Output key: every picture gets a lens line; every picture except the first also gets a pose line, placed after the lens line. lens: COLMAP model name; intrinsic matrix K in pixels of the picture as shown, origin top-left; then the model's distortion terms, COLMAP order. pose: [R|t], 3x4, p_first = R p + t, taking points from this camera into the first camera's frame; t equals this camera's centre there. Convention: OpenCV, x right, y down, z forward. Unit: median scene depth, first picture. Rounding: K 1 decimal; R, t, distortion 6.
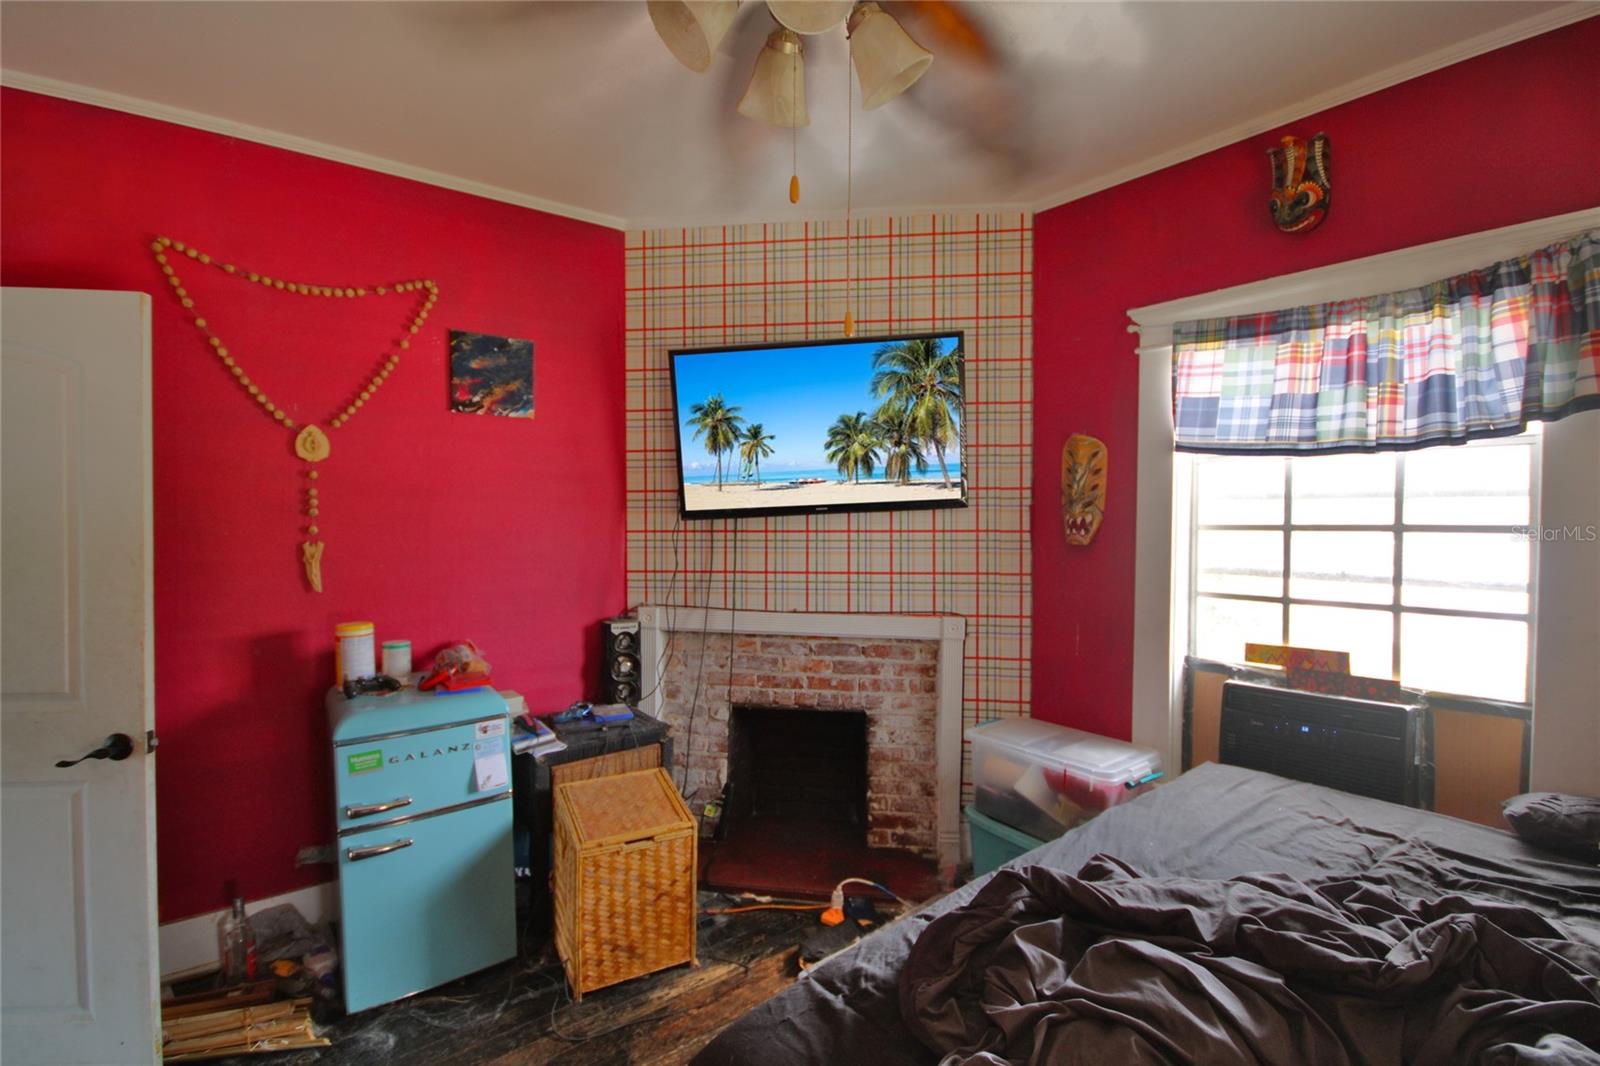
lens RADIAL K [[742.1, 0, 800.0], [0, 742.1, 533.0], [0, 0, 1]] dist [-0.005397, -0.000906]
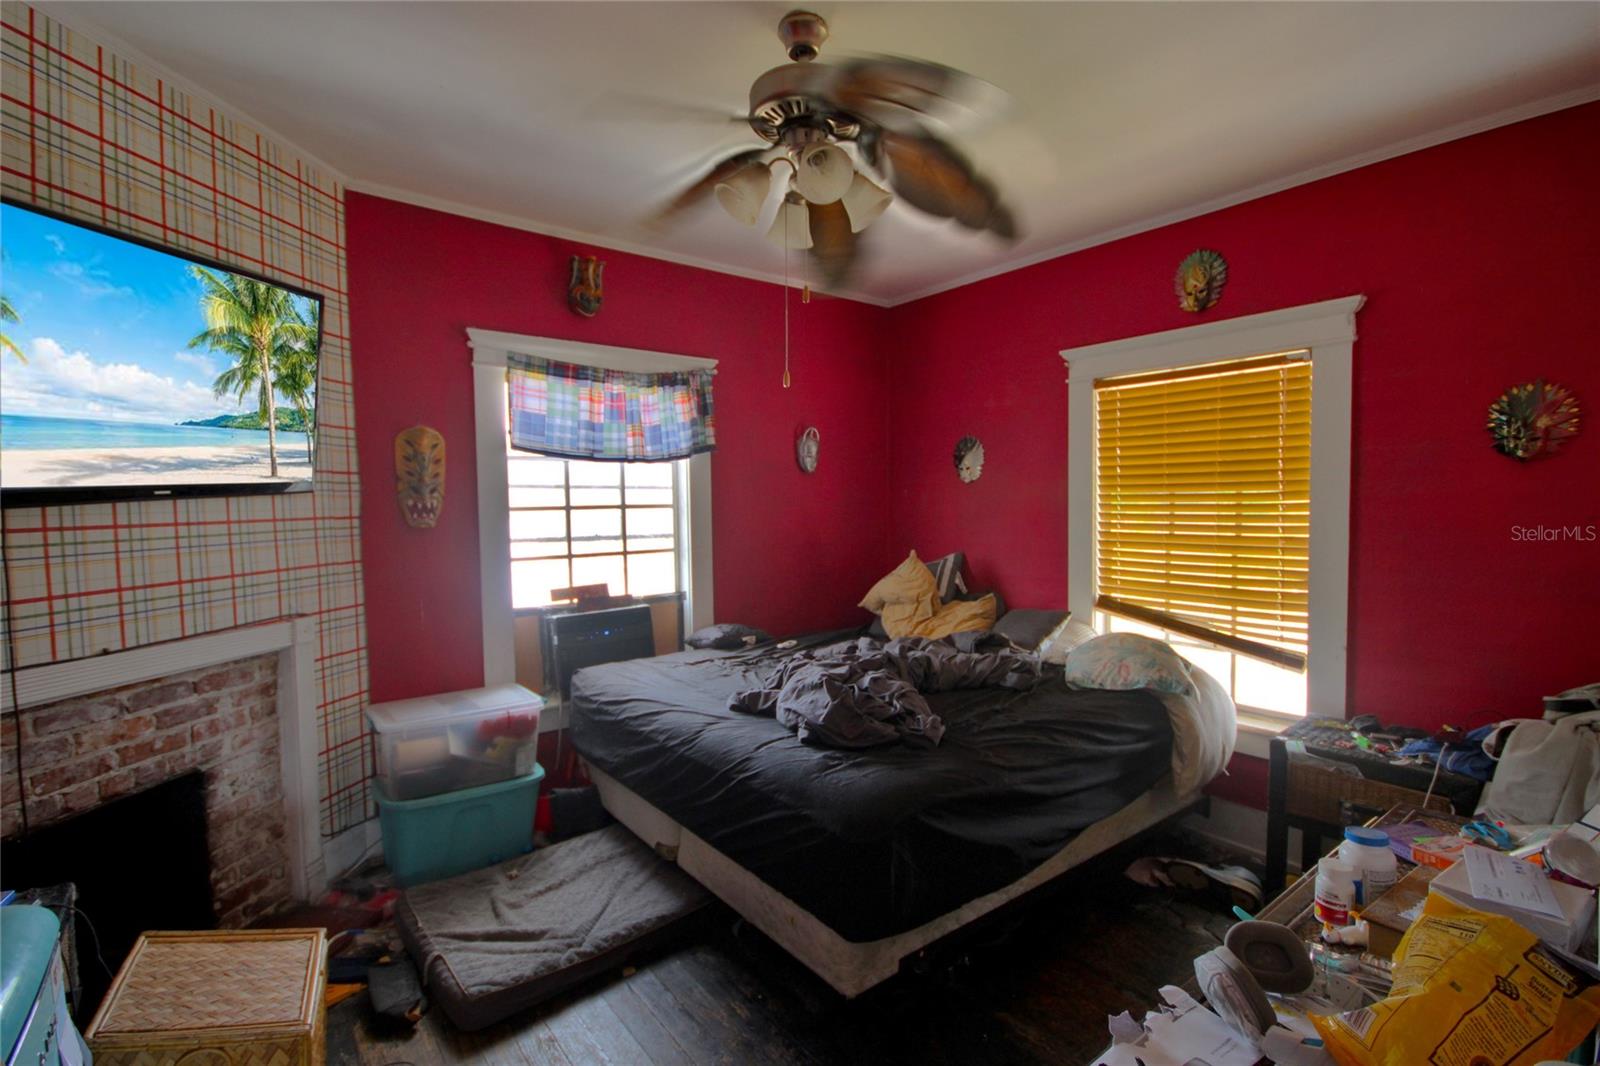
lens RADIAL K [[742.1, 0, 800.0], [0, 742.1, 533.0], [0, 0, 1]] dist [-0.005397, -0.000906]
pose [[0.000323, -0.044198, 0.999023, -0.665015], [0.030411, 0.998561, 0.044168, -0.006962], [-0.999537, 0.030367, 0.001667, 0.417827]]
